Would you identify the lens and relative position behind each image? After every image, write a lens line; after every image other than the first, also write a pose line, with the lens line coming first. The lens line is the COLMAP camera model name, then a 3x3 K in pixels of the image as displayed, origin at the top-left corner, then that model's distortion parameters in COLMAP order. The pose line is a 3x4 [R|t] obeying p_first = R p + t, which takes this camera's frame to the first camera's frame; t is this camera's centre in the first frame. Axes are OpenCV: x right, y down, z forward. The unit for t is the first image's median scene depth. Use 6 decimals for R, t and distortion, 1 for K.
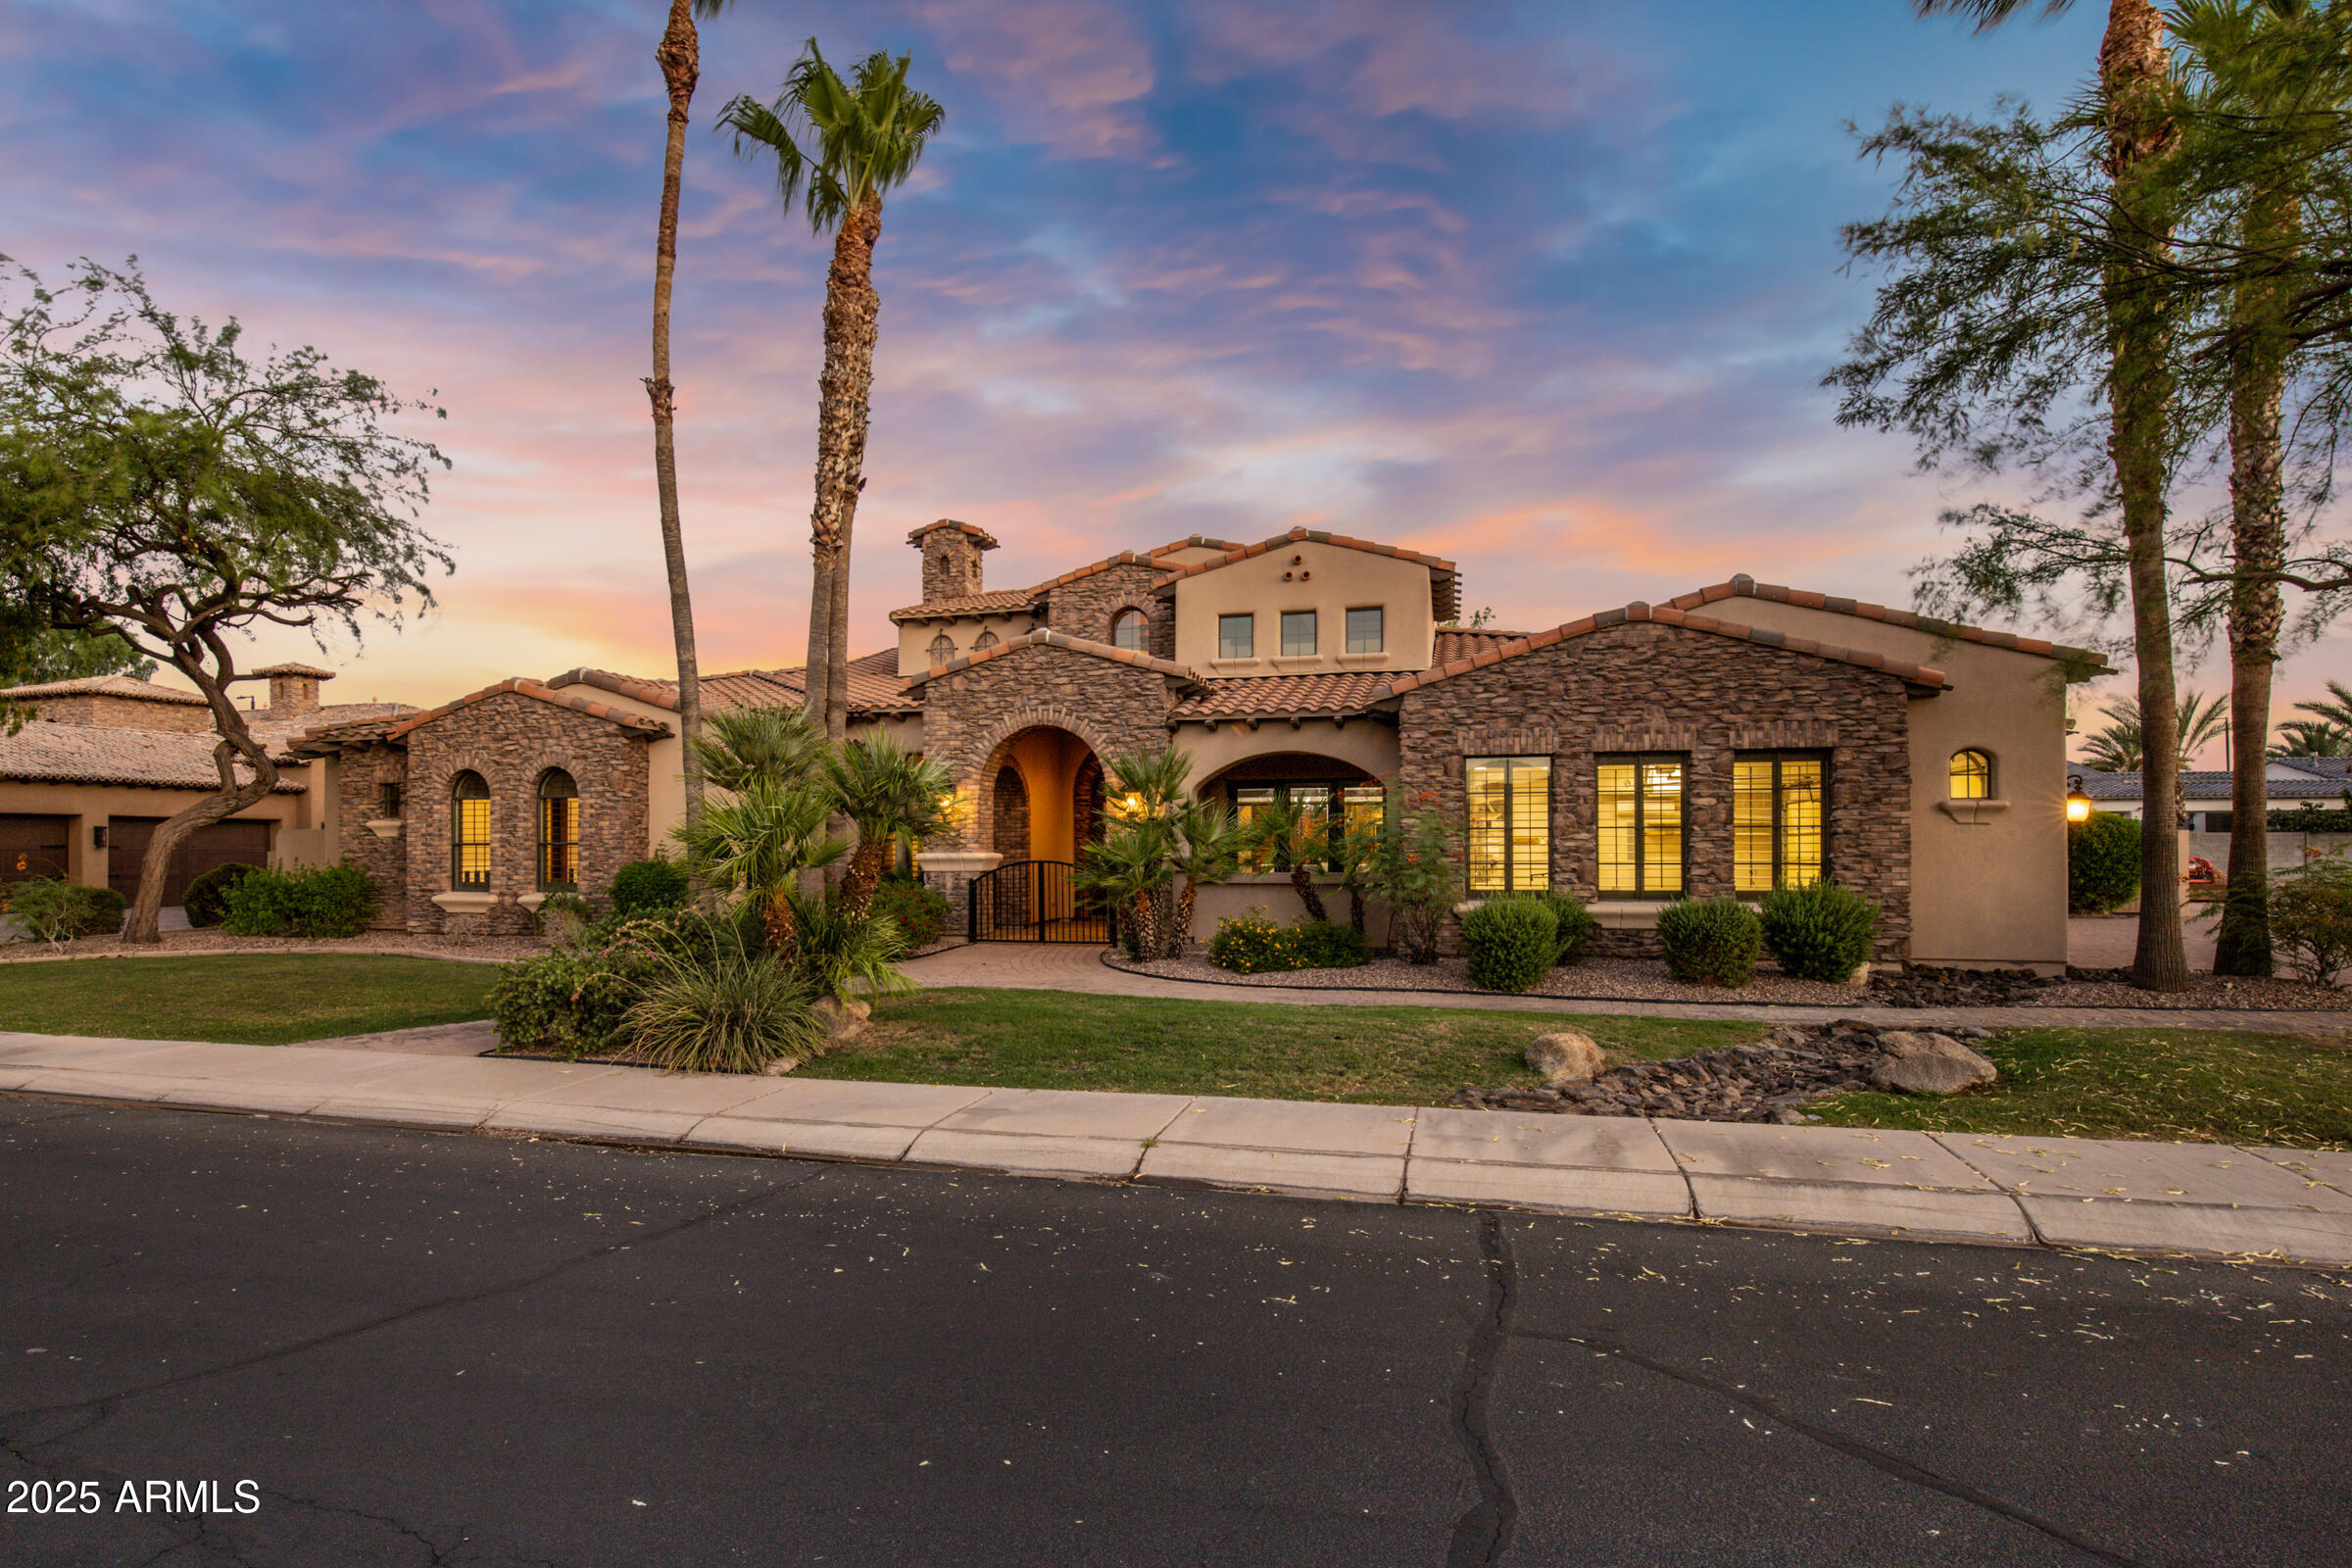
lens RADIAL K [[1168.5, 0, 1175.9], [0, 1168.5, 793.9], [0, 0, 1]] dist [-0.002243, -0.001151]
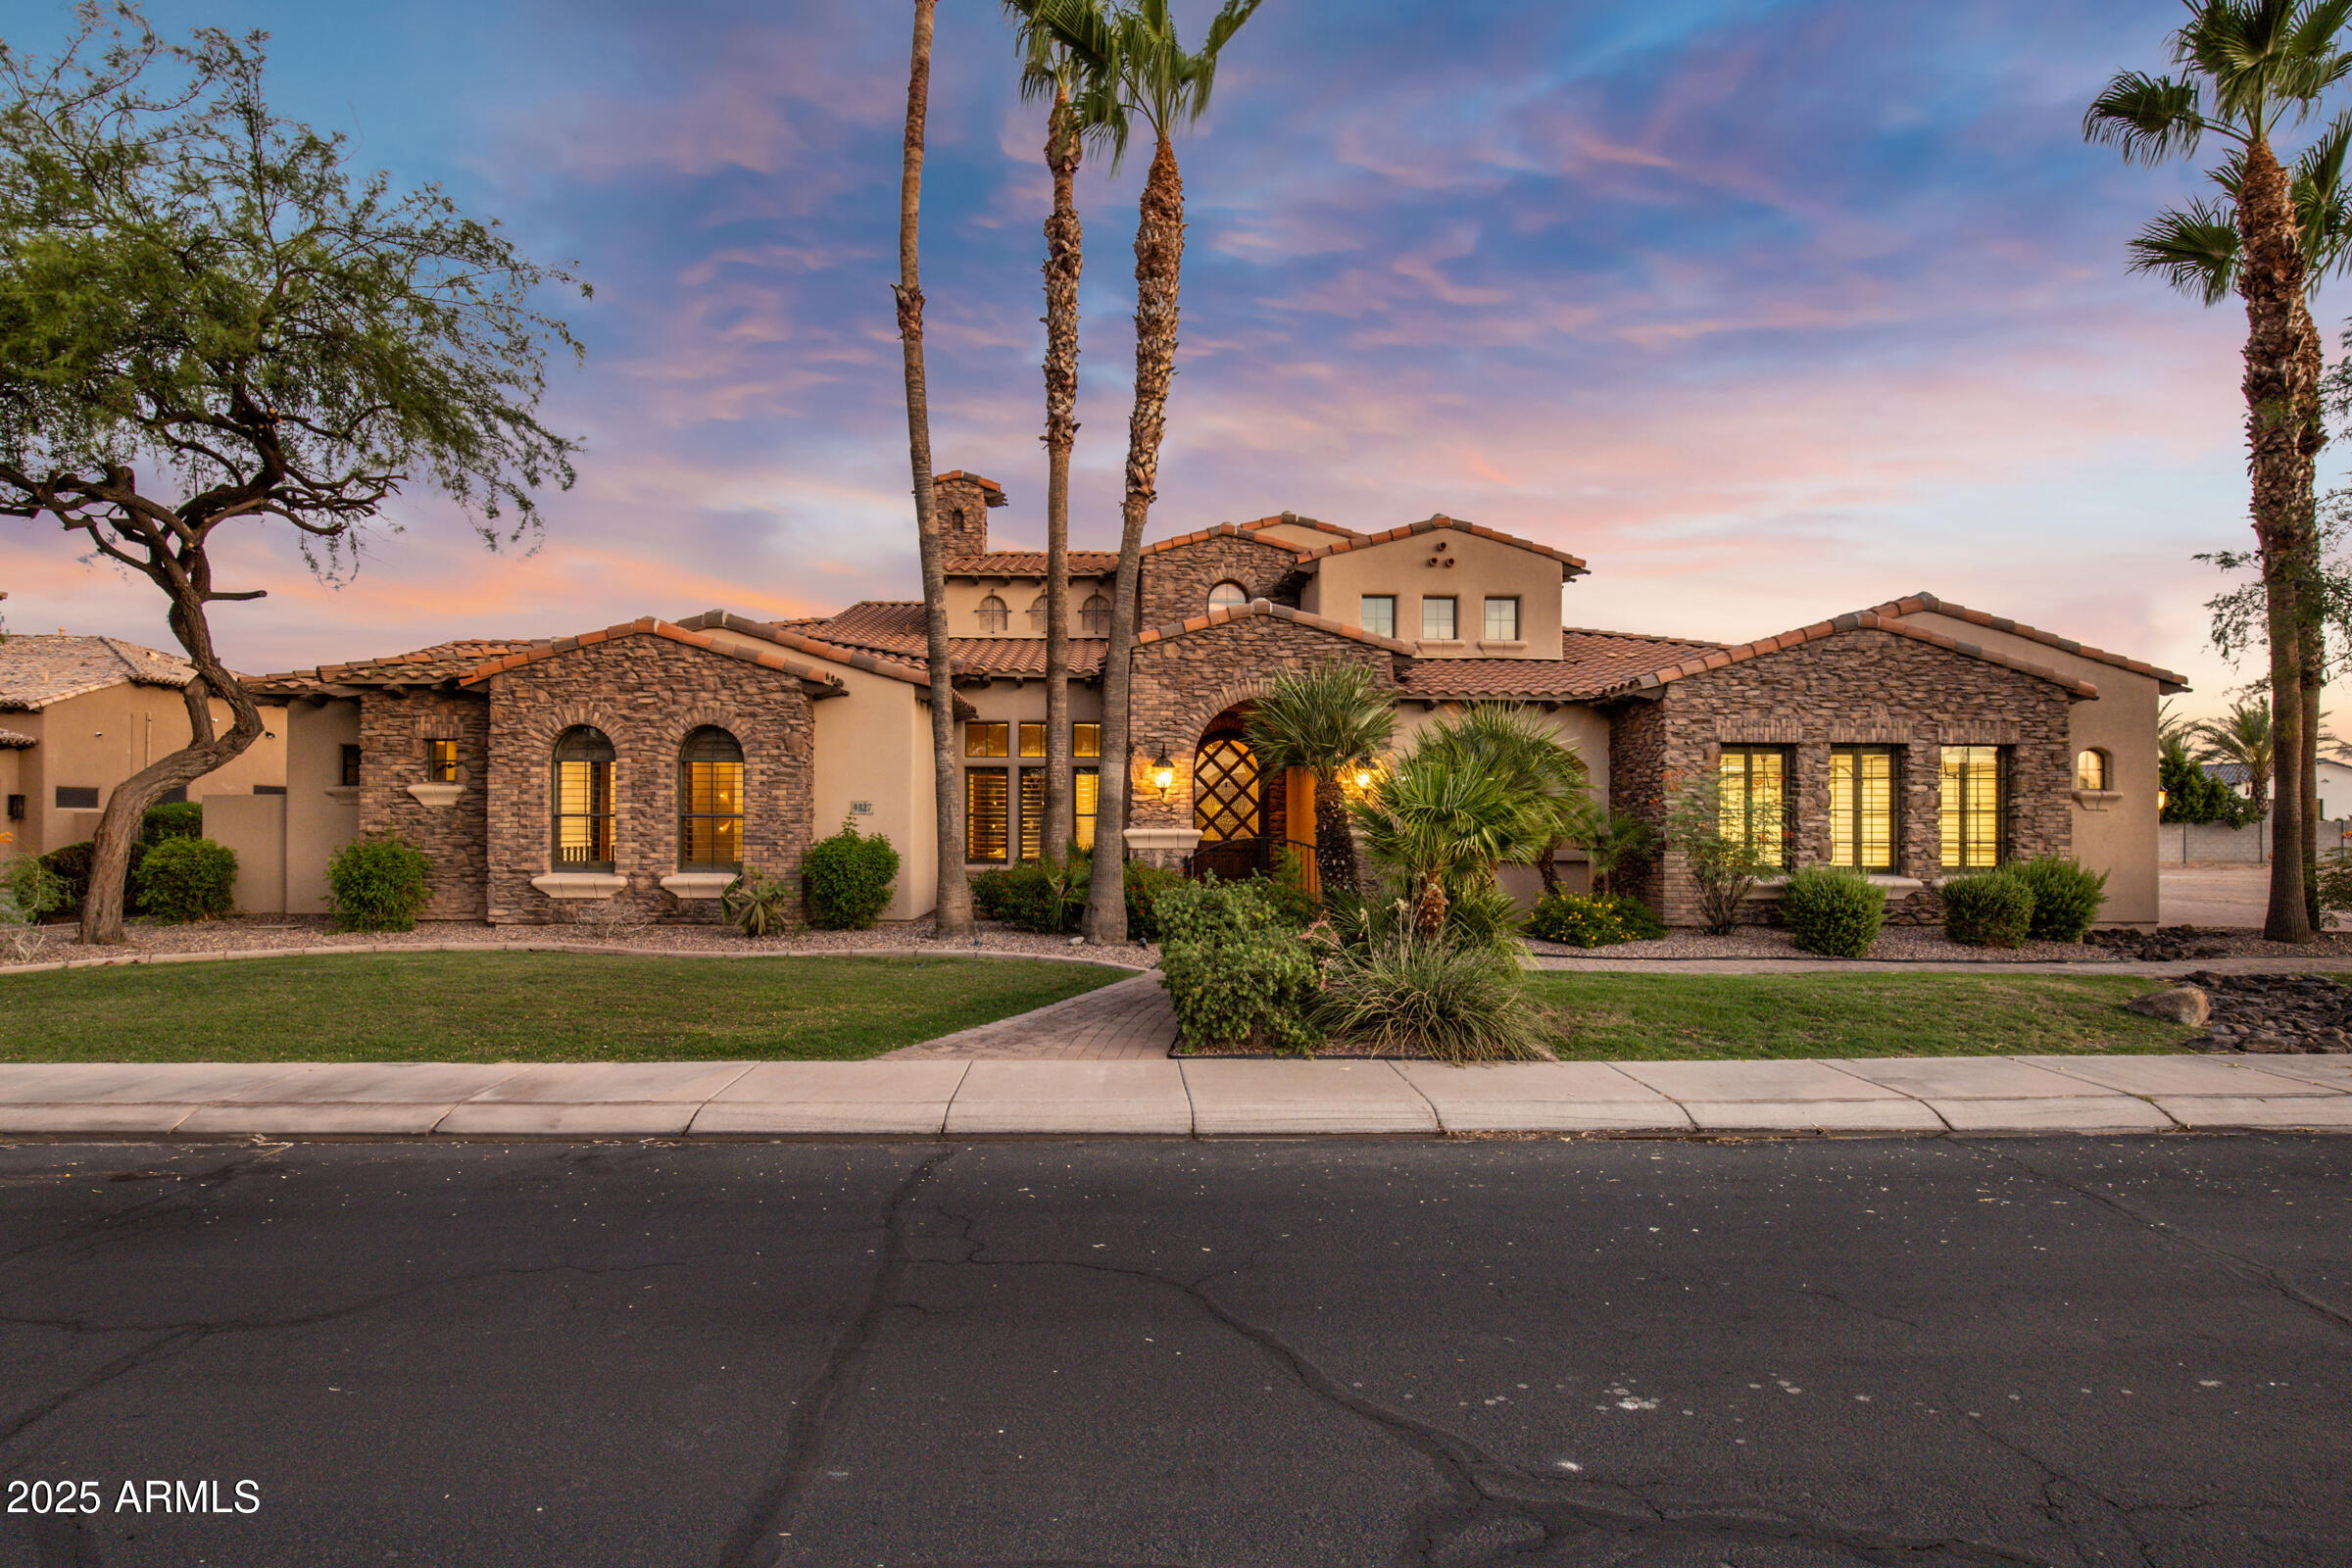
lens RADIAL K [[1169.8, 0, 1176.0], [0, 1169.8, 784.0], [0, 0, 1]] dist [-0.005089, 0.000879]
pose [[0.956945, 0.017271, 0.289756, -0.468004], [-0.020025, 0.999778, 0.006544, 0.007504], [-0.289578, -0.012065, 0.957078, 0.089966]]
